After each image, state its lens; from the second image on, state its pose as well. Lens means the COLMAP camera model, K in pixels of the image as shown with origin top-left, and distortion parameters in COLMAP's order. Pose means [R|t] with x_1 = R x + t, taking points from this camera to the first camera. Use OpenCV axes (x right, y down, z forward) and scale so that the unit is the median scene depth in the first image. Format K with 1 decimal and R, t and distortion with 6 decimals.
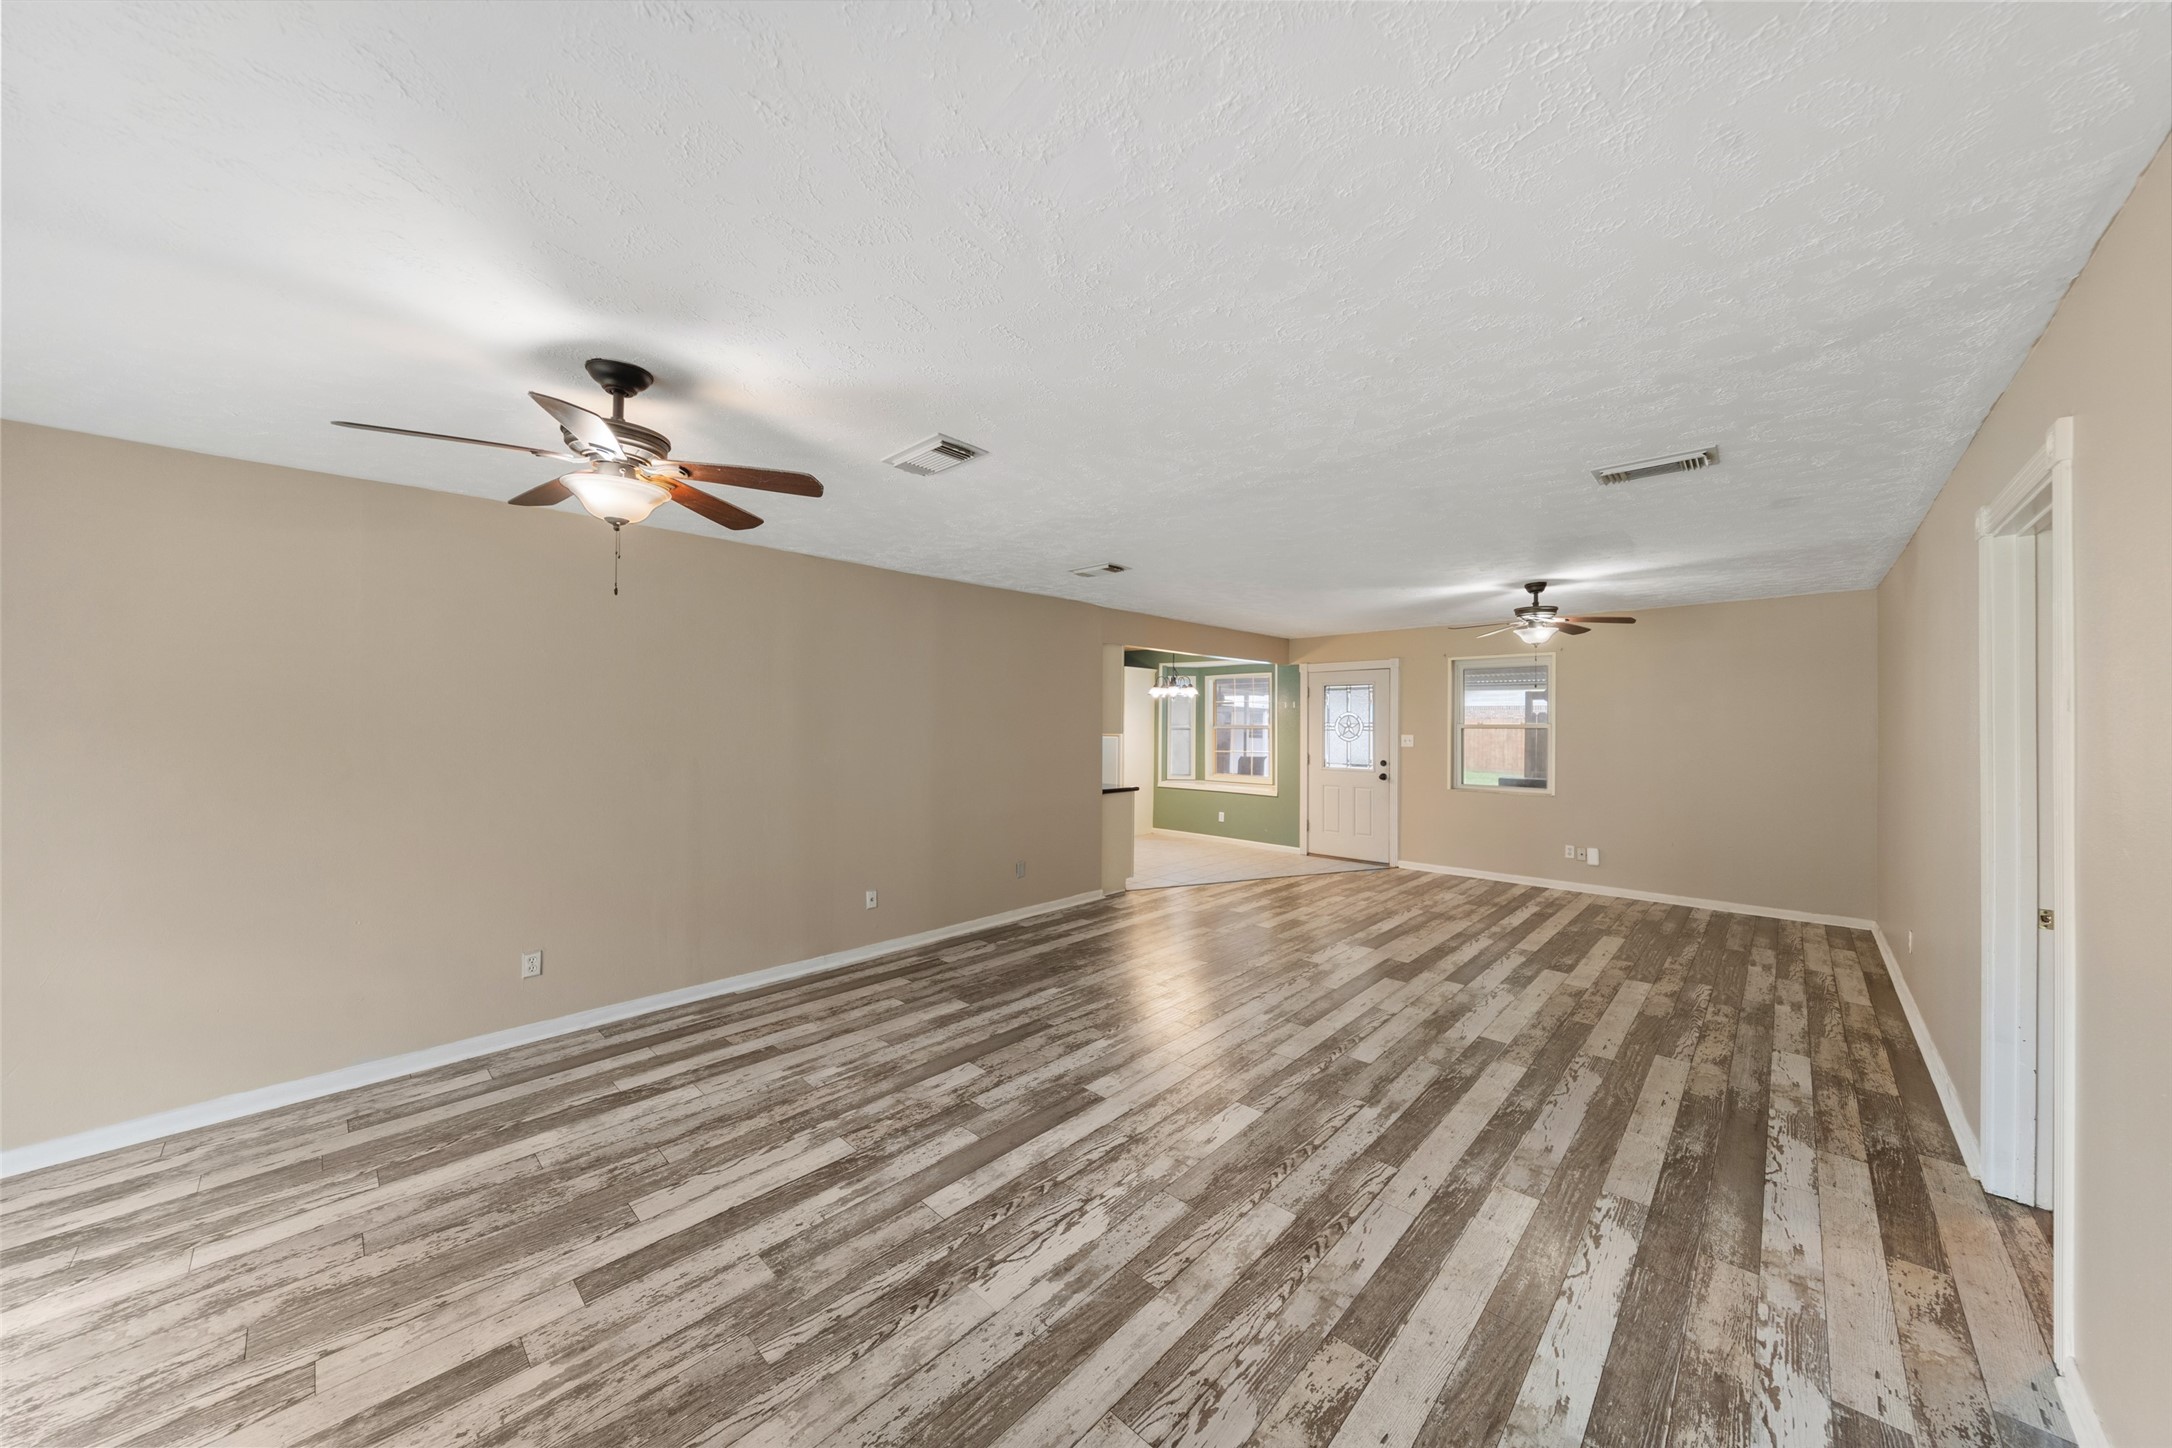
lens RADIAL K [[743.6, 0, 1086.0], [0, 743.6, 724.0], [0, 0, 1]] dist [0.000430, 0.000079]
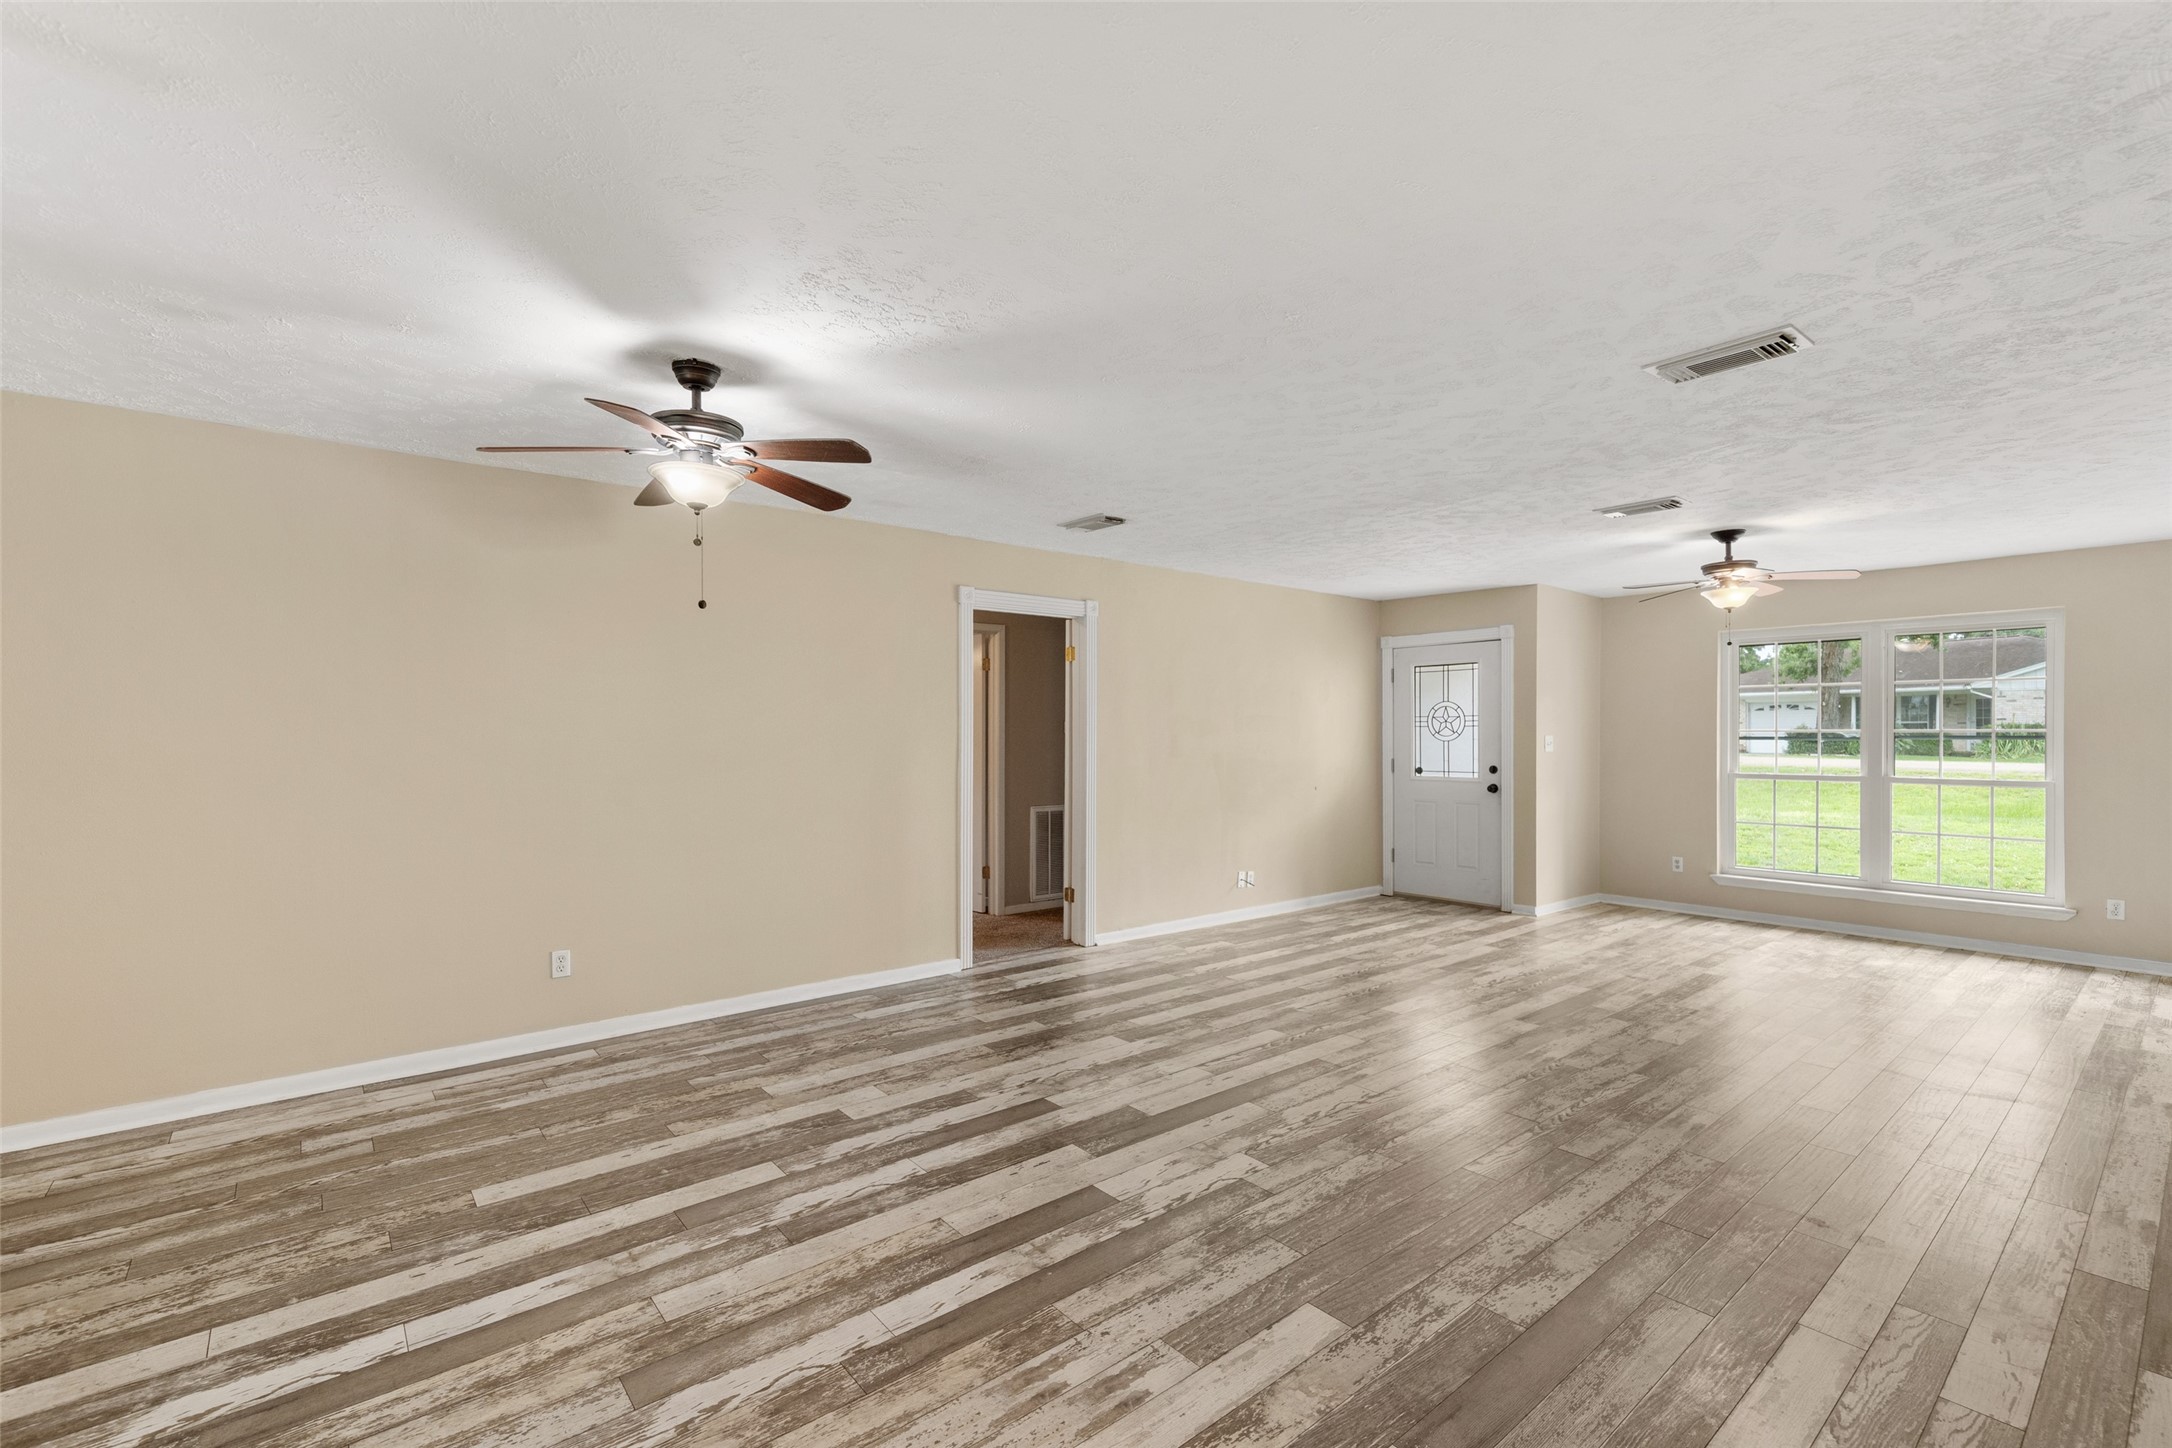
lens RADIAL K [[953.9, 0, 1078.5], [0, 953.9, 737.0], [0, 0, 1]] dist [0.001026, -0.000243]
pose [[-0.992713, -0.006542, 0.120322, 0.484889], [-0.005188, 0.999920, 0.011563, 0.030062], [-0.120388, 0.010854, -0.992668, 2.331237]]
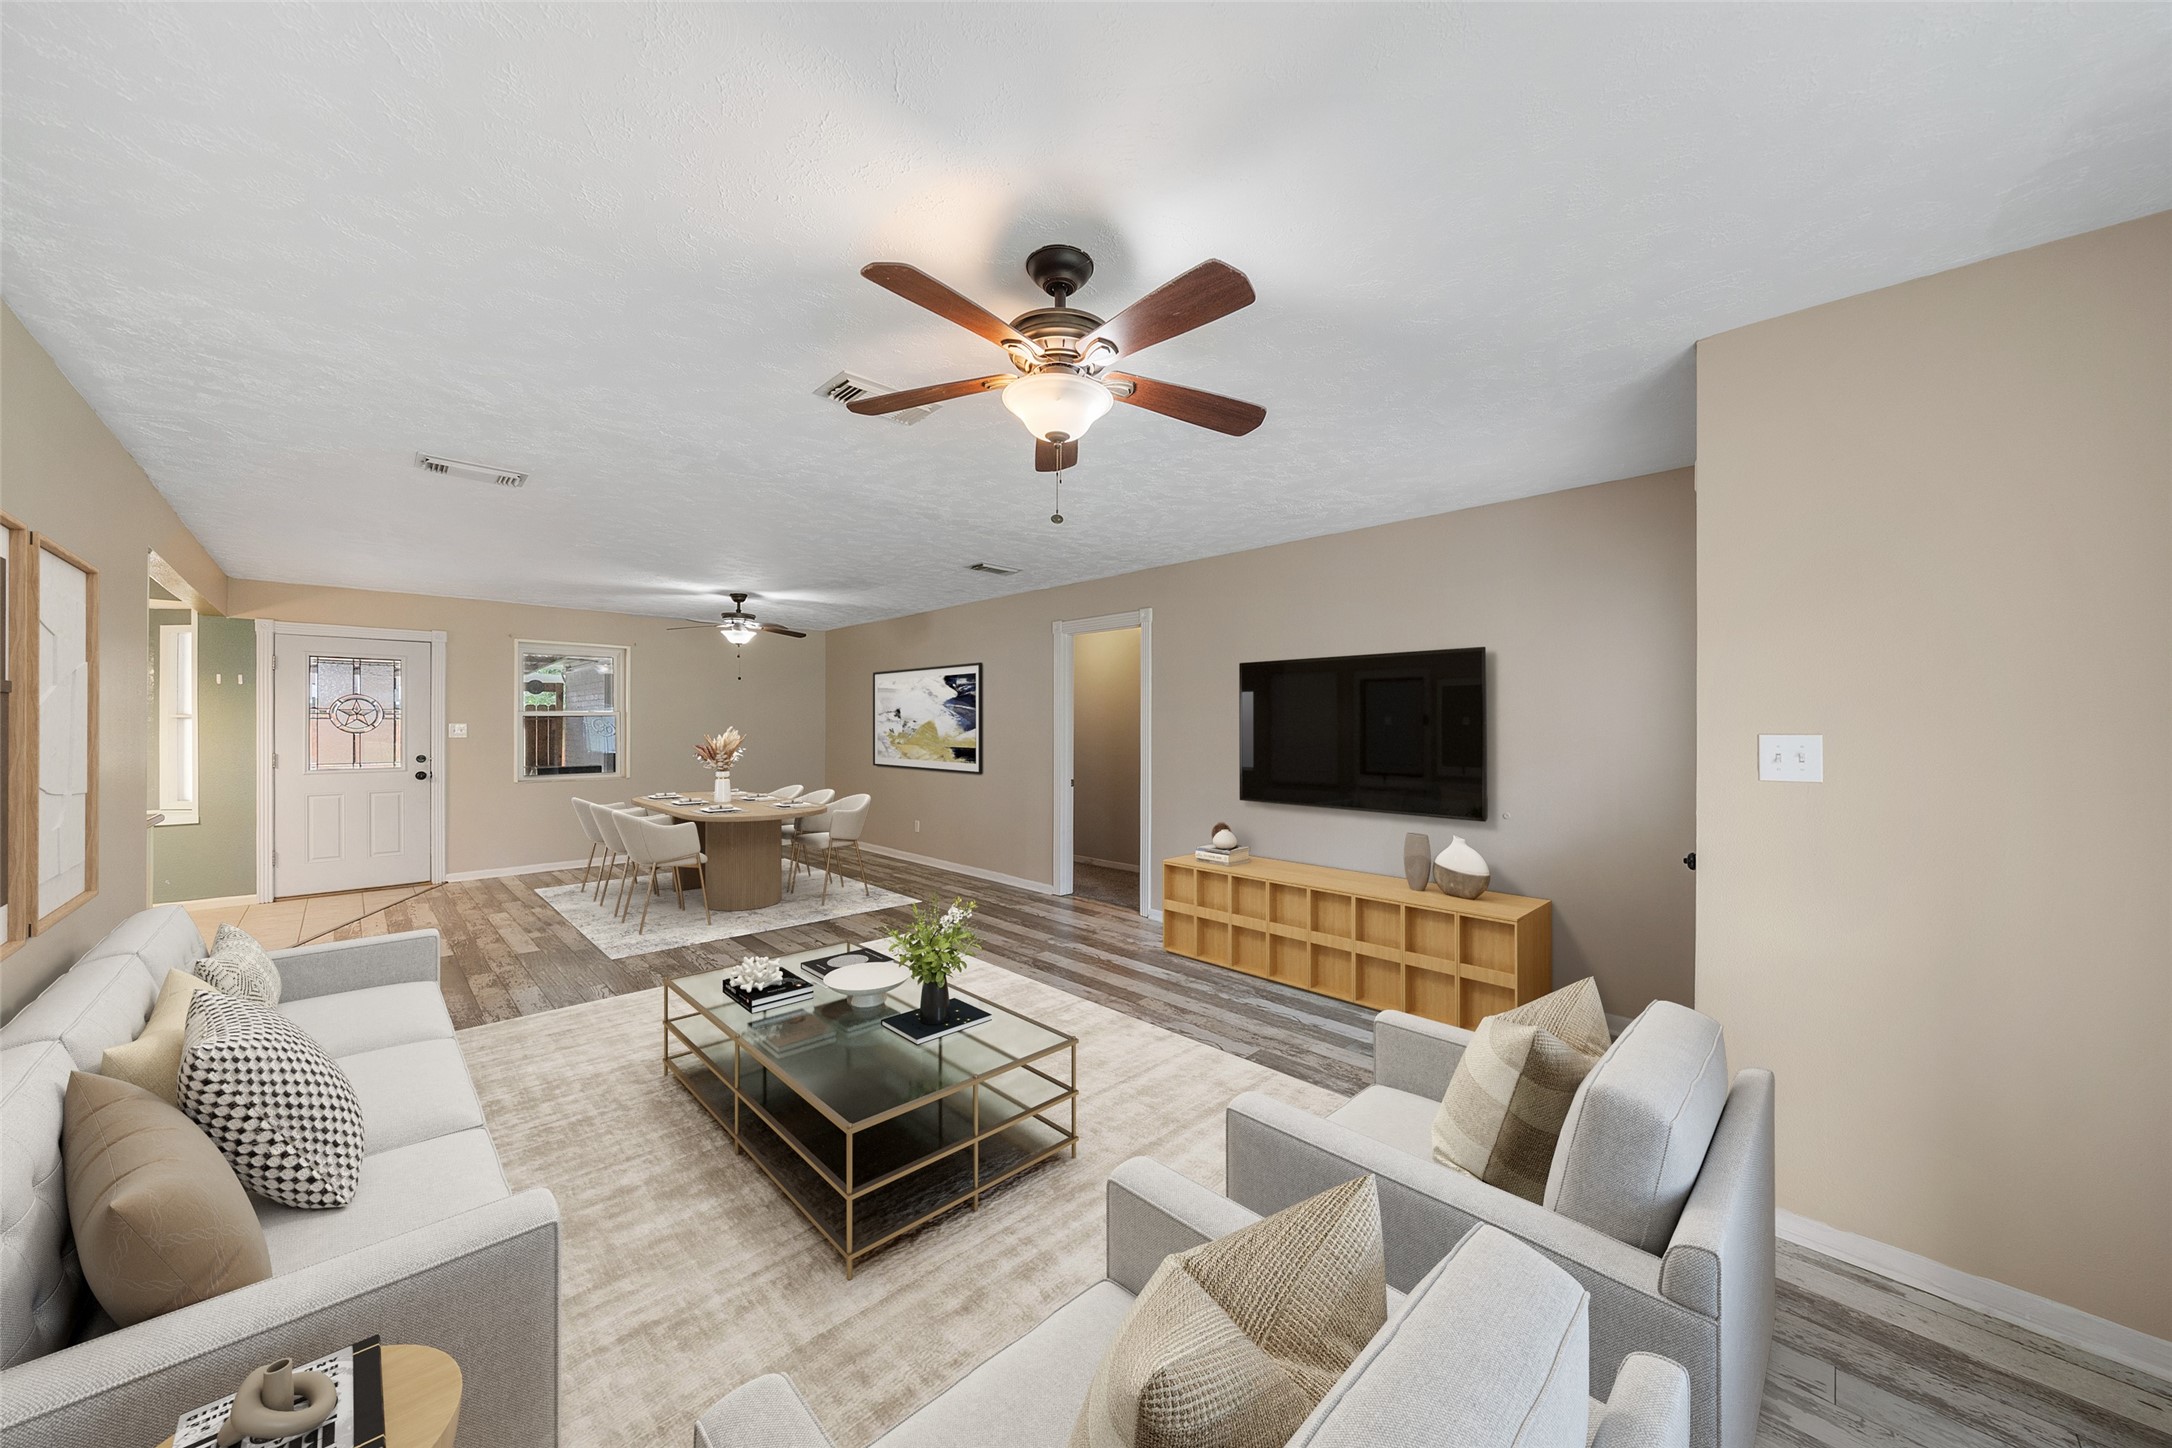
lens RADIAL K [[762.1, 0, 1095.4], [0, 762.1, 718.1], [0, 0, 1]] dist [0.000051, 0.000027]
pose [[0.031121, 0.003979, 0.999508, -0.958307], [0.002472, 0.999989, -0.004058, 0.032463], [-0.999513, 0.002597, 0.031110, 0.573707]]
